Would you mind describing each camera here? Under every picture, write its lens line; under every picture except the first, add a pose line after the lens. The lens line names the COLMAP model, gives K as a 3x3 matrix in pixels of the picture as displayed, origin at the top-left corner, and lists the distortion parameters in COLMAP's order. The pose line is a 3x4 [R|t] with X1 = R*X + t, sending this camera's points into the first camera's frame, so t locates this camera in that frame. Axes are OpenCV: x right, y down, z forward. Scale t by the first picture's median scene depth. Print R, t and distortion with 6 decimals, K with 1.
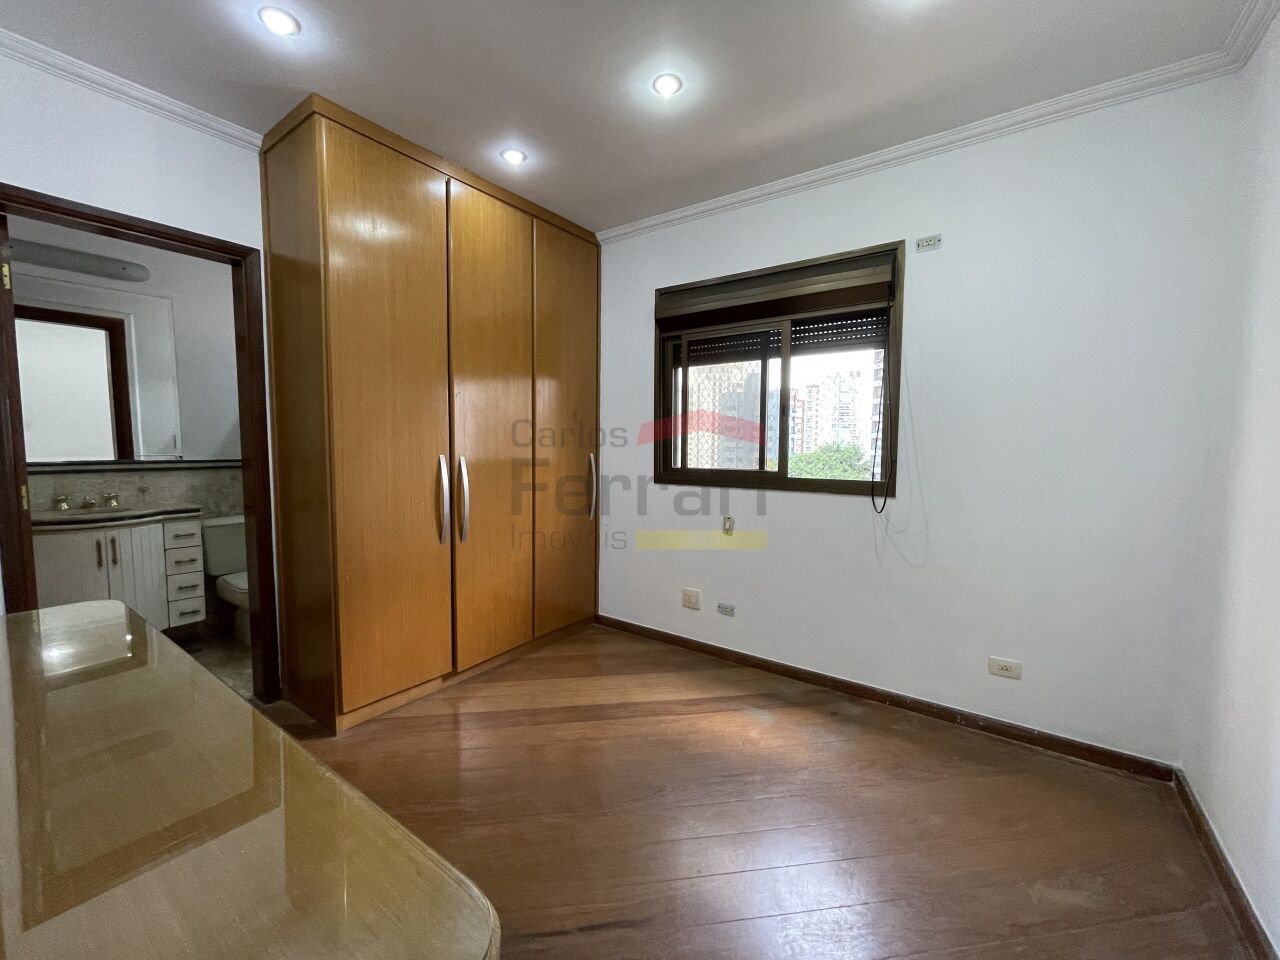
lens RADIAL K [[517.4, 0, 640.0], [0, 517.4, 480.0], [0, 0, 1]] dist [-0.000070, 0.000003]
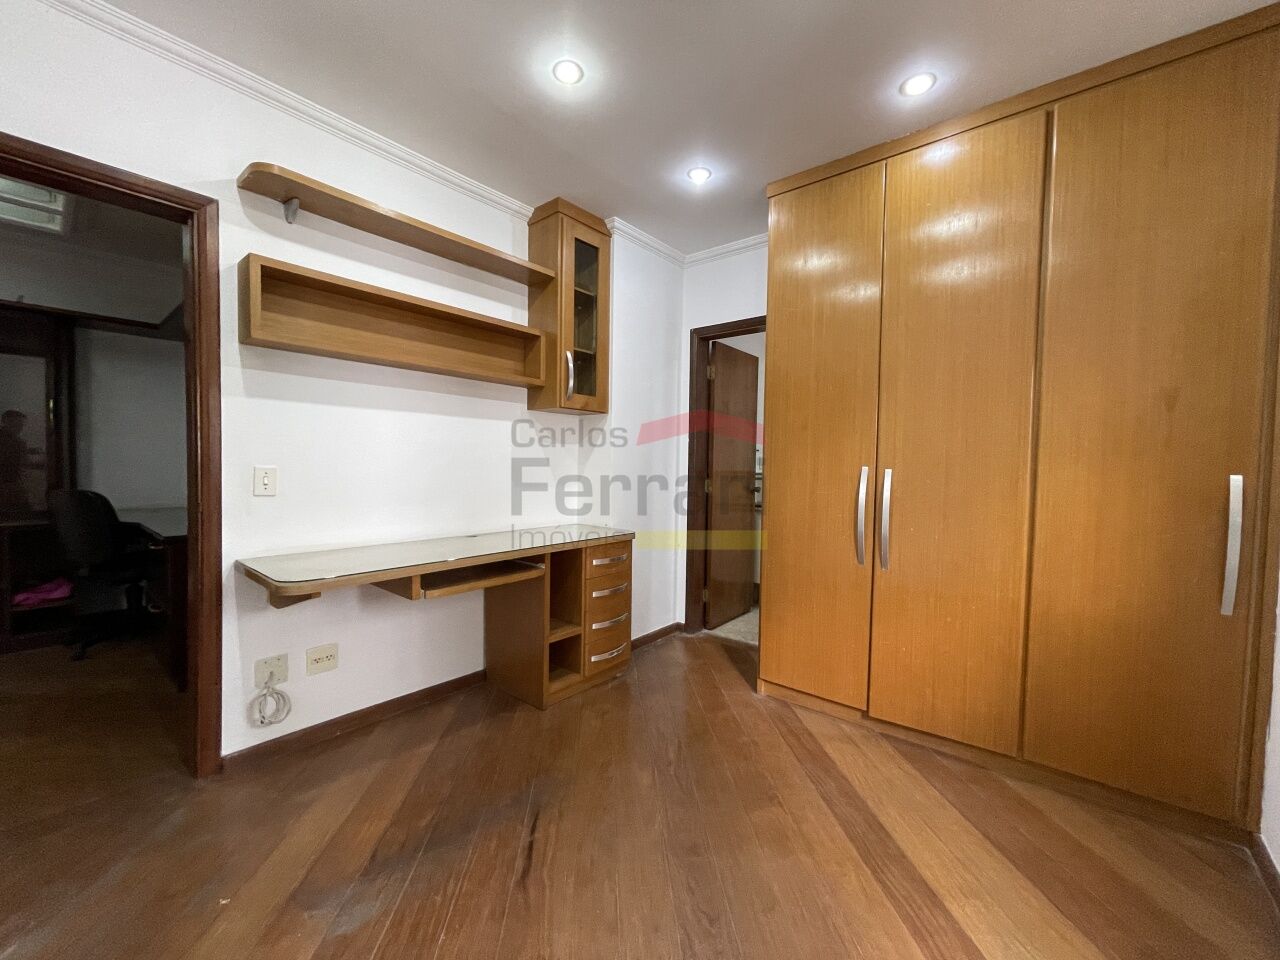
lens RADIAL K [[517.4, 0, 640.0], [0, 517.4, 480.0], [0, 0, 1]] dist [-0.000070, 0.000003]
pose [[-0.065637, 0.021948, -0.997602, 0.348388], [-0.088795, 0.995663, 0.027748, -0.009422], [0.993885, 0.090403, -0.063403, 0.414414]]
